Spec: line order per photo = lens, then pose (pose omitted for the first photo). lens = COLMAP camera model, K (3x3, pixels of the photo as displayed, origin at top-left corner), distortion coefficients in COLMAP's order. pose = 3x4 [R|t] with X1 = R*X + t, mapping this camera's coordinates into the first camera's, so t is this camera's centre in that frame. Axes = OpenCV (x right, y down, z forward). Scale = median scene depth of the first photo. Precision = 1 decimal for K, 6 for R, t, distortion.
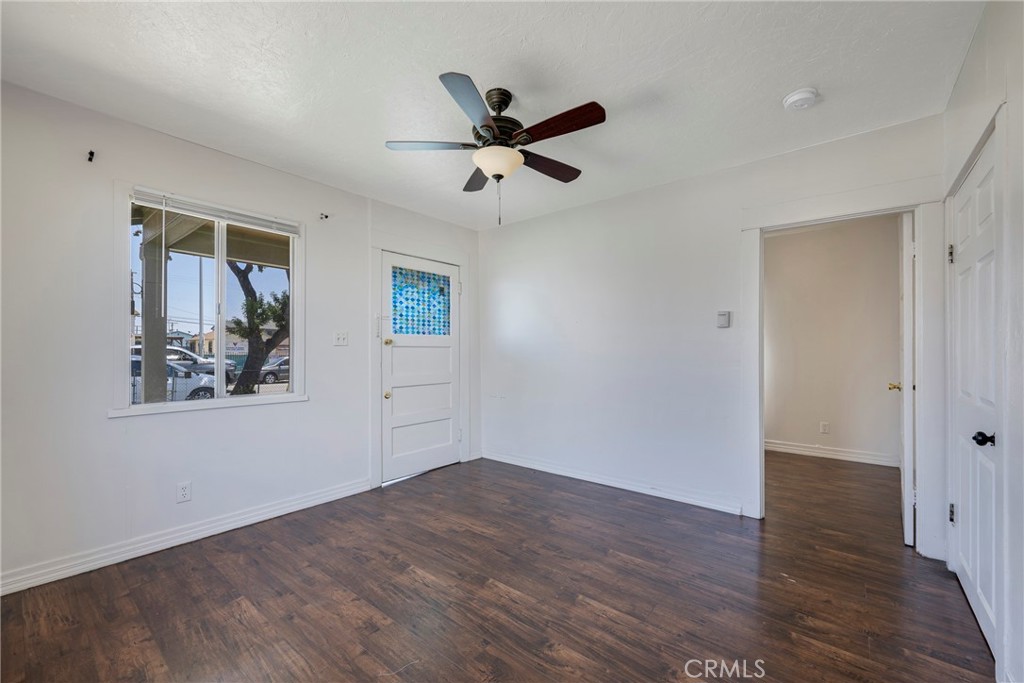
lens RADIAL K [[415.8, 0, 508.3], [0, 415.8, 348.7], [0, 0, 1]] dist [0.012058, -0.000099]
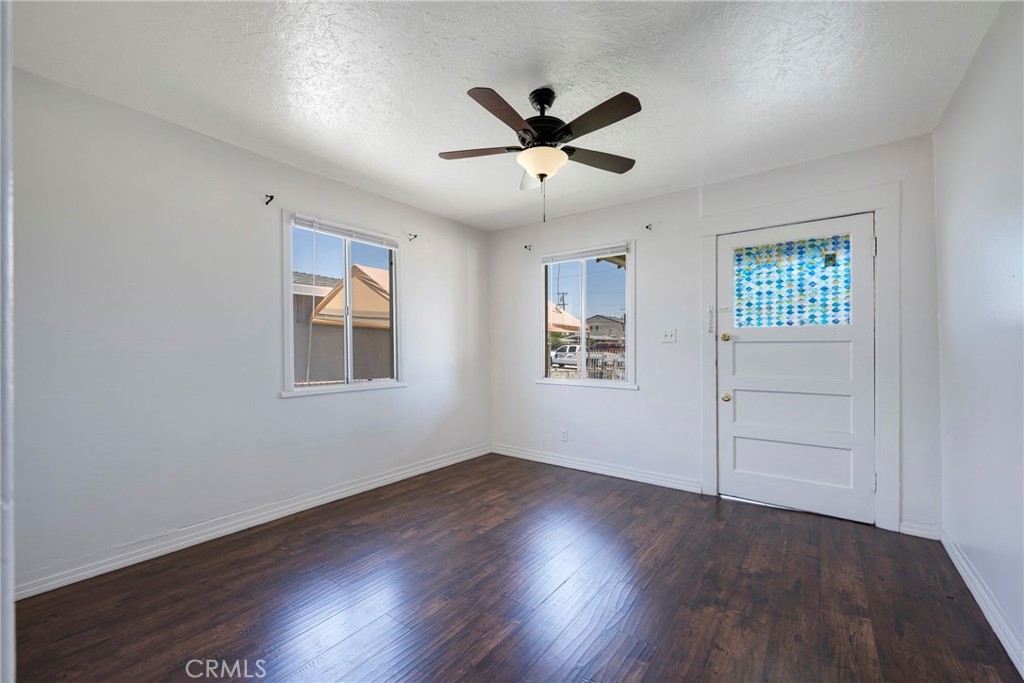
lens RADIAL K [[413.3, 0, 510.4], [0, 413.3, 347.8], [0, 0, 1]] dist [-0.000981, 0.000023]
pose [[0.046996, 0.001216, -0.998894, 0.548592], [0.006461, 0.999978, 0.001521, 0.001823], [0.998874, -0.006525, 0.046988, 0.490597]]
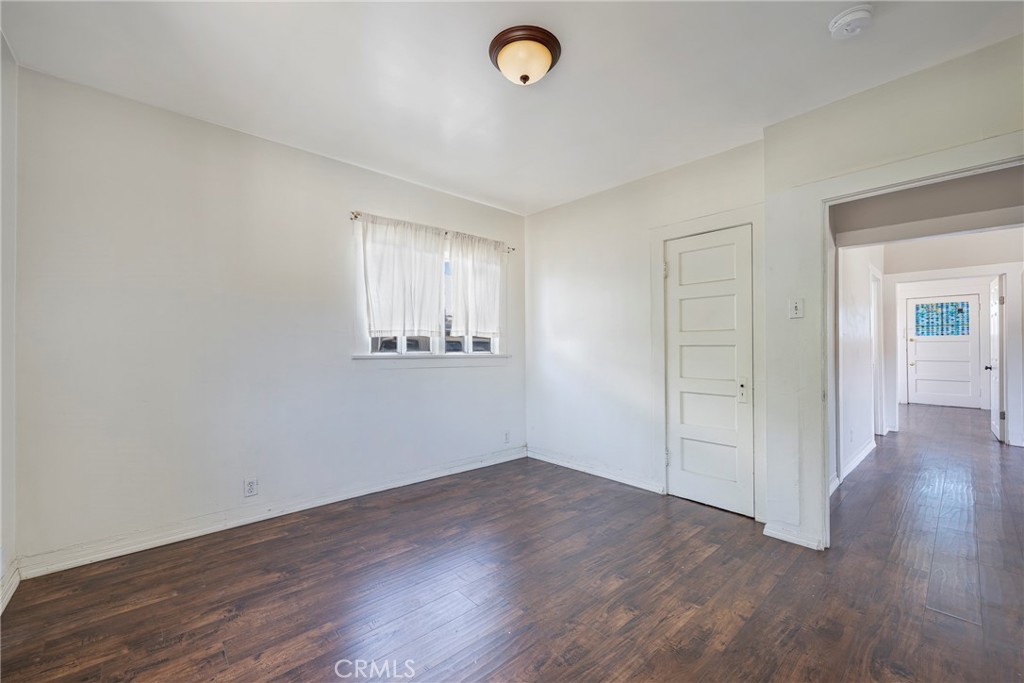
lens RADIAL K [[402.7, 0, 512.8], [0, 402.7, 346.4], [0, 0, 1]] dist [-0.000273, -0.000170]
pose [[-0.144143, 0.001049, -0.989556, 2.083274], [0.011630, 0.999932, -0.000634, -0.003931], [0.989489, -0.011600, -0.144145, -0.771144]]
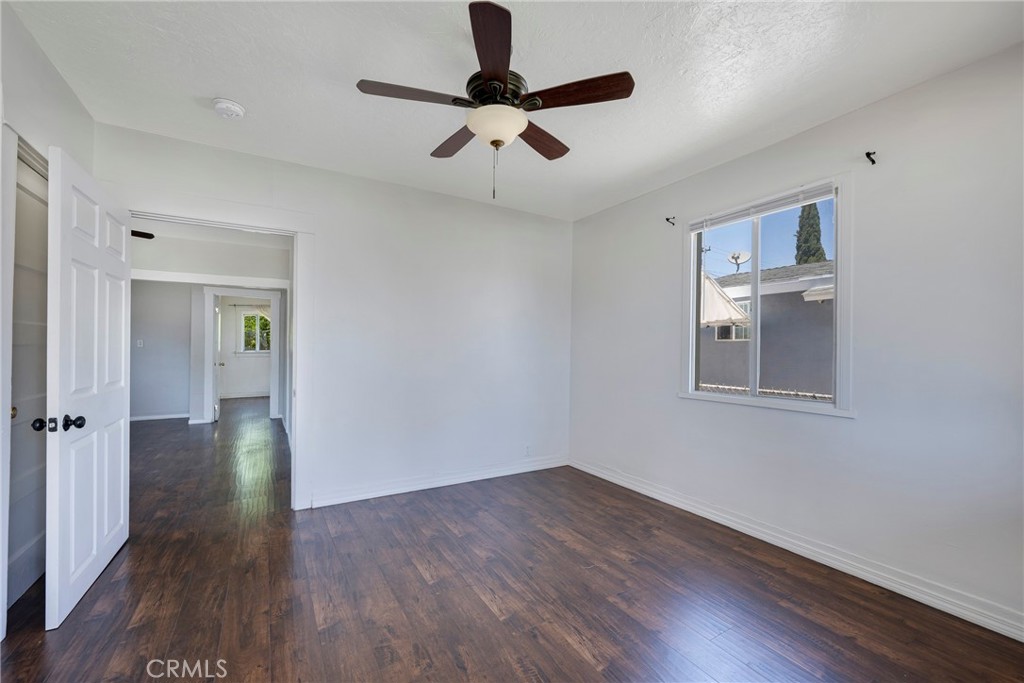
lens RADIAL K [[413.3, 0, 510.4], [0, 413.3, 347.8], [0, 0, 1]] dist [-0.000981, 0.000023]
pose [[-0.943336, -0.006456, 0.331776, -0.185191], [-0.010093, 0.999906, -0.009241, 0.004754], [-0.331685, -0.012066, -0.943313, 0.996461]]
